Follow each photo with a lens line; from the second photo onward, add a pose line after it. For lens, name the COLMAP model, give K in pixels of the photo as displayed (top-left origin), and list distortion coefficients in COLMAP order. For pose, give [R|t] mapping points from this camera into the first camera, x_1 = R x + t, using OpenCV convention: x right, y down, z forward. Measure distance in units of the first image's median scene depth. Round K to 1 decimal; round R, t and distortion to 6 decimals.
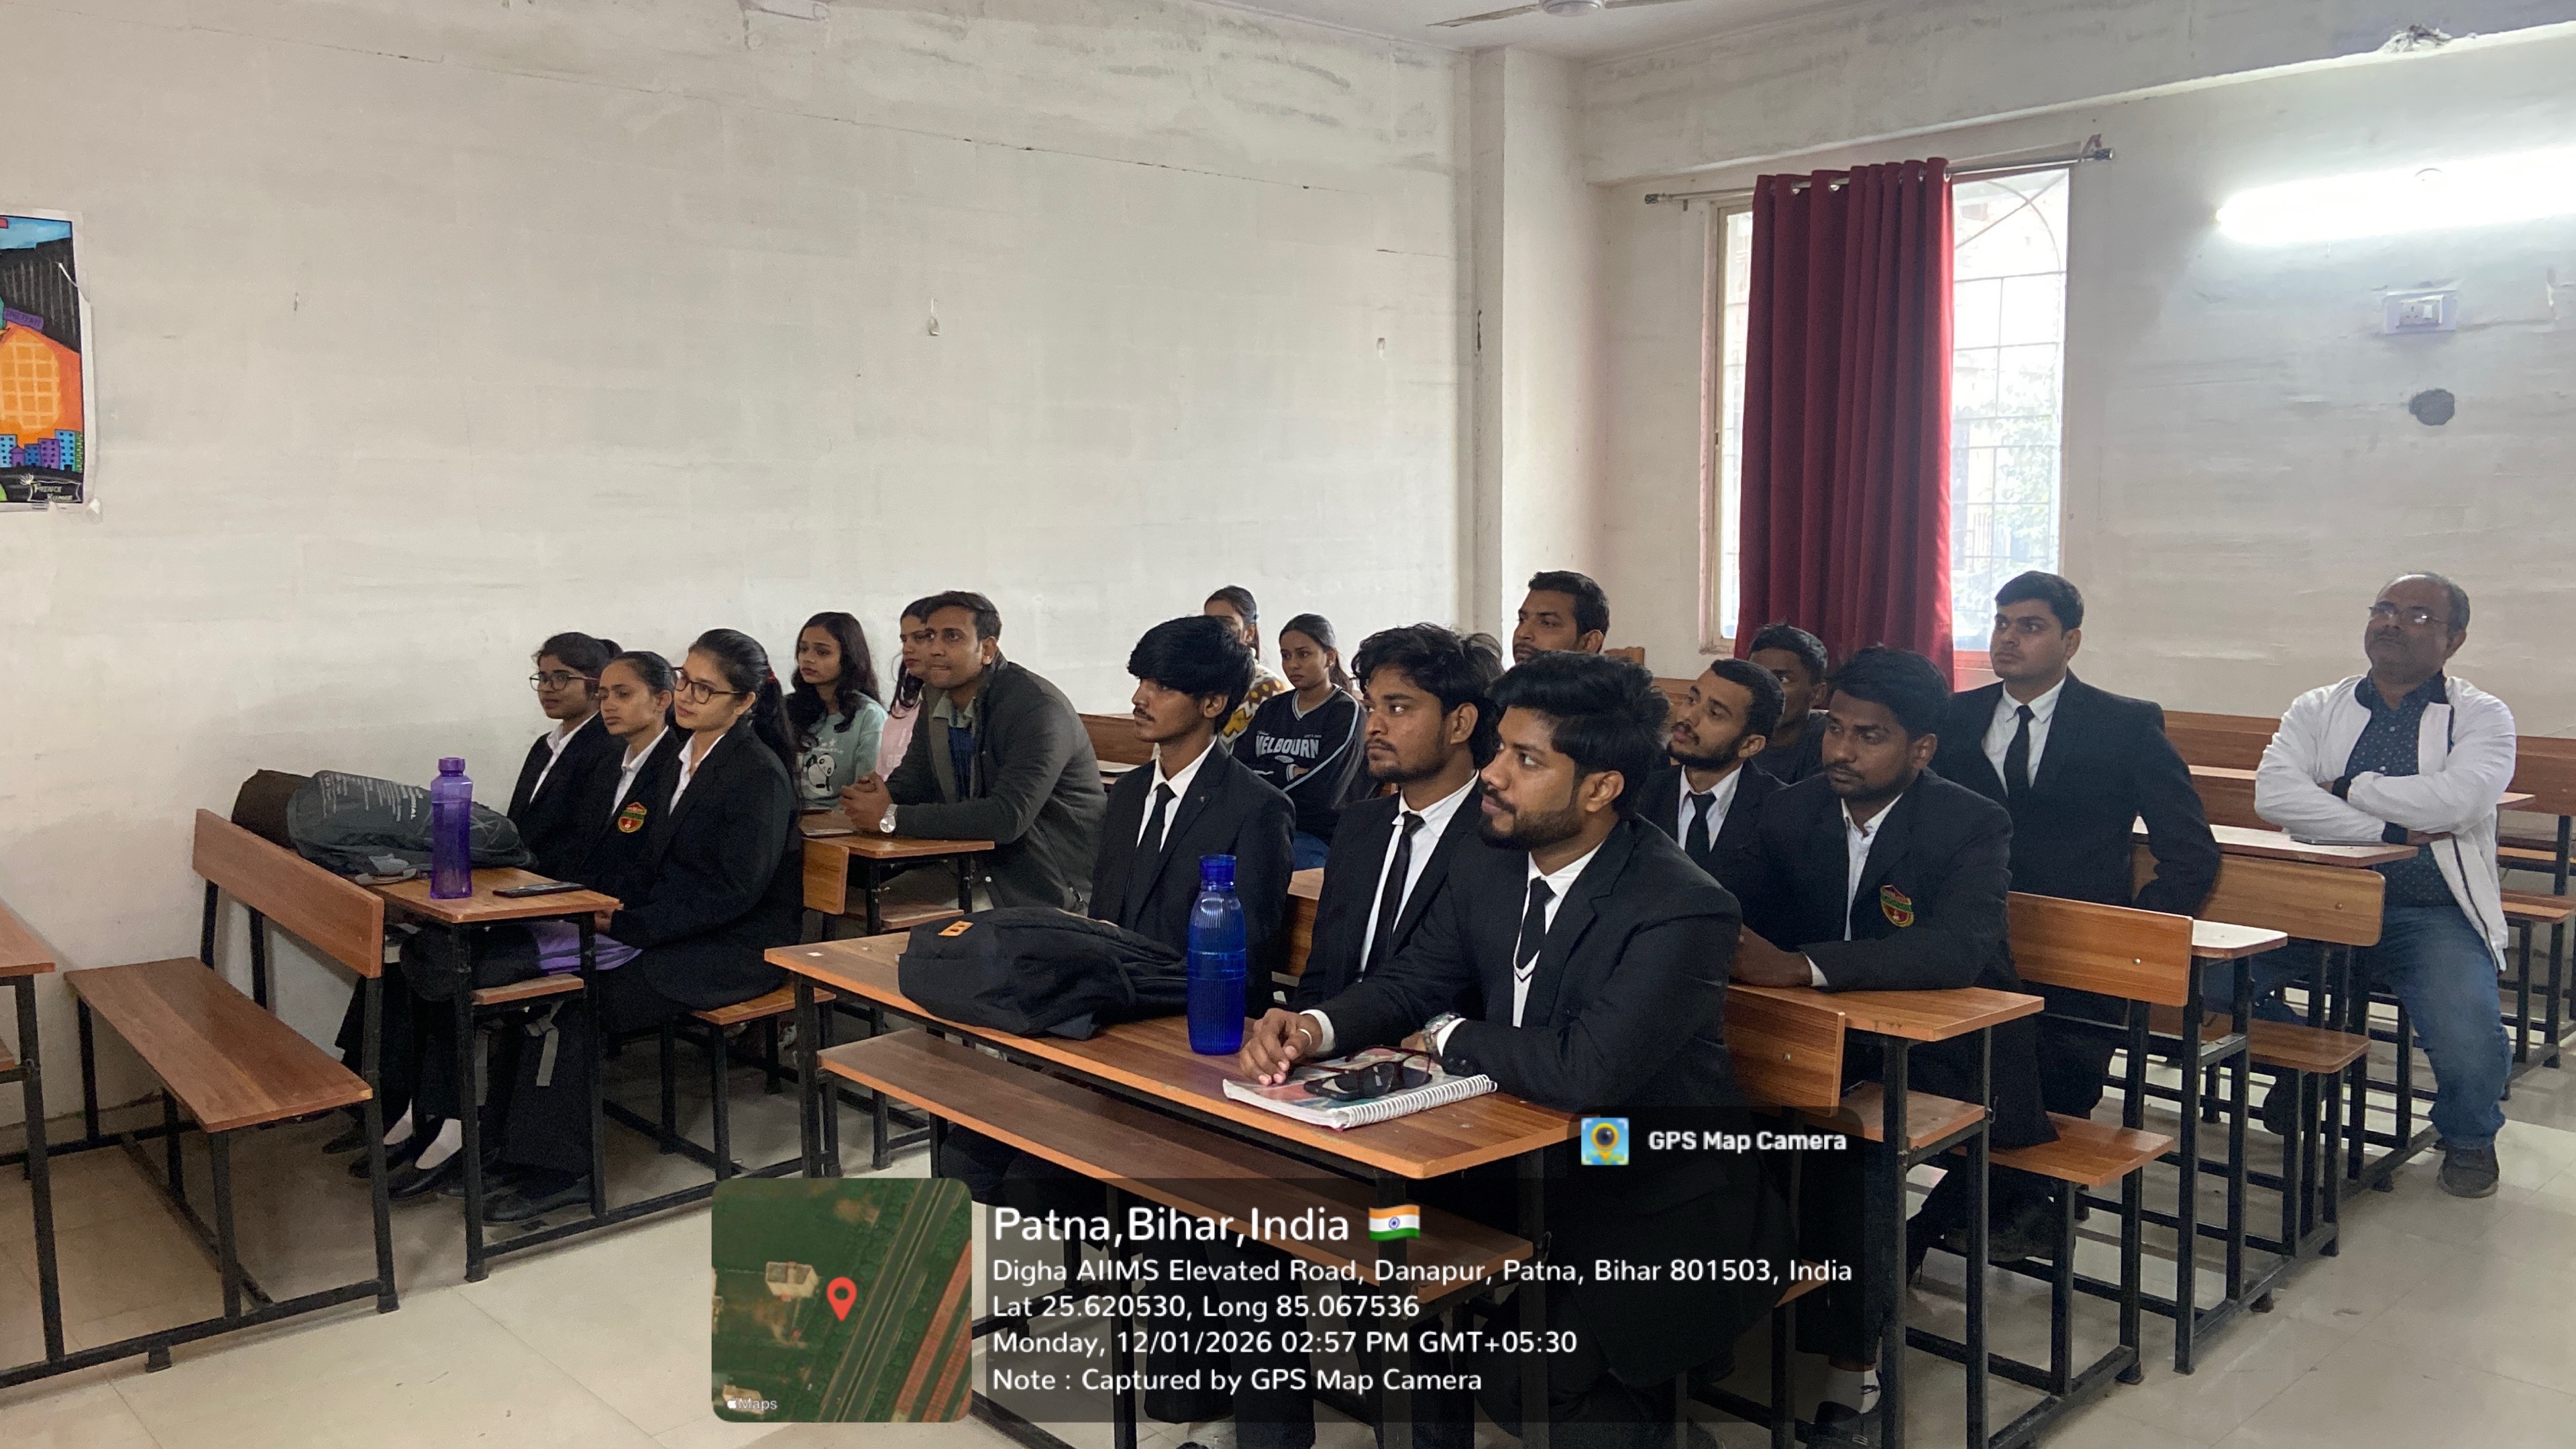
lens RADIAL K [[1959.5, 0, 1271.6], [0, 1959.5, 702.5], [0, 0, 1]] dist [0.129538, -0.166512]
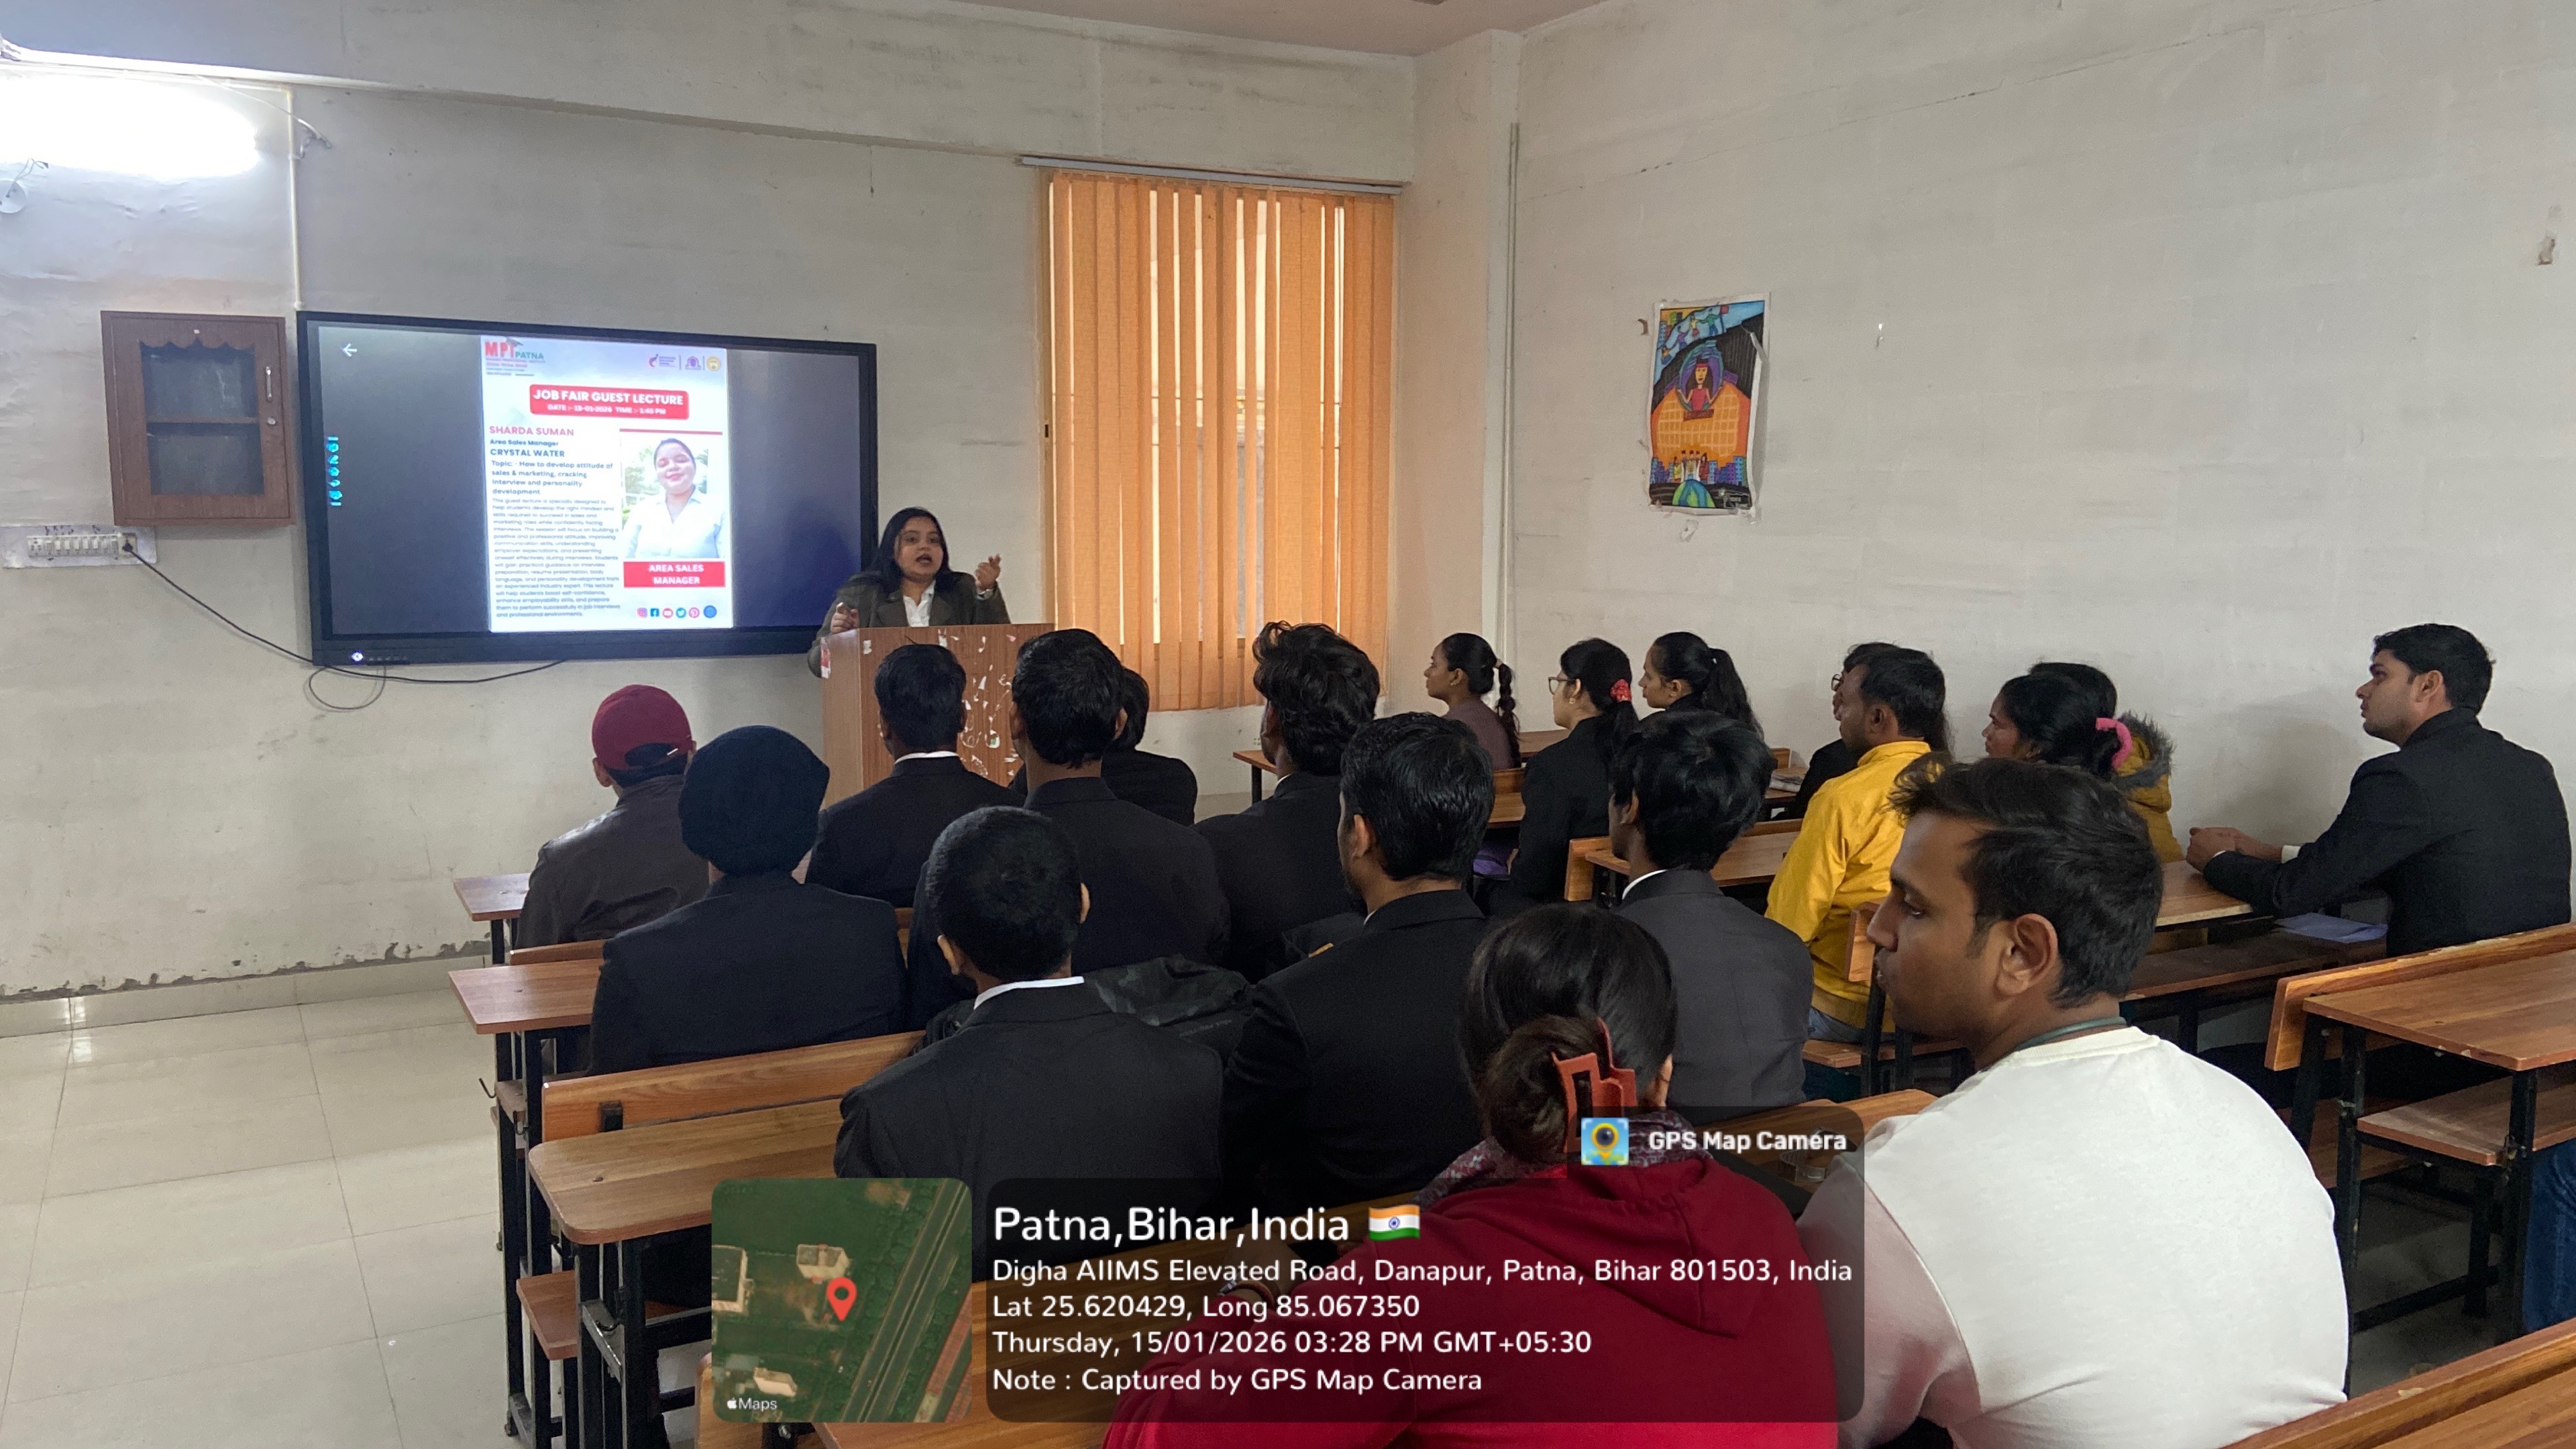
lens RADIAL K [[1954.6, 0, 1273.6], [0, 1954.6, 726.1], [0, 0, 1]] dist [0.128151, -0.163575]
pose [[-0.232565, 0.122070, -0.964890, 0.612123], [-0.096803, 0.984260, 0.147853, -0.093756], [0.967751, 0.127790, -0.217088, 0.771742]]
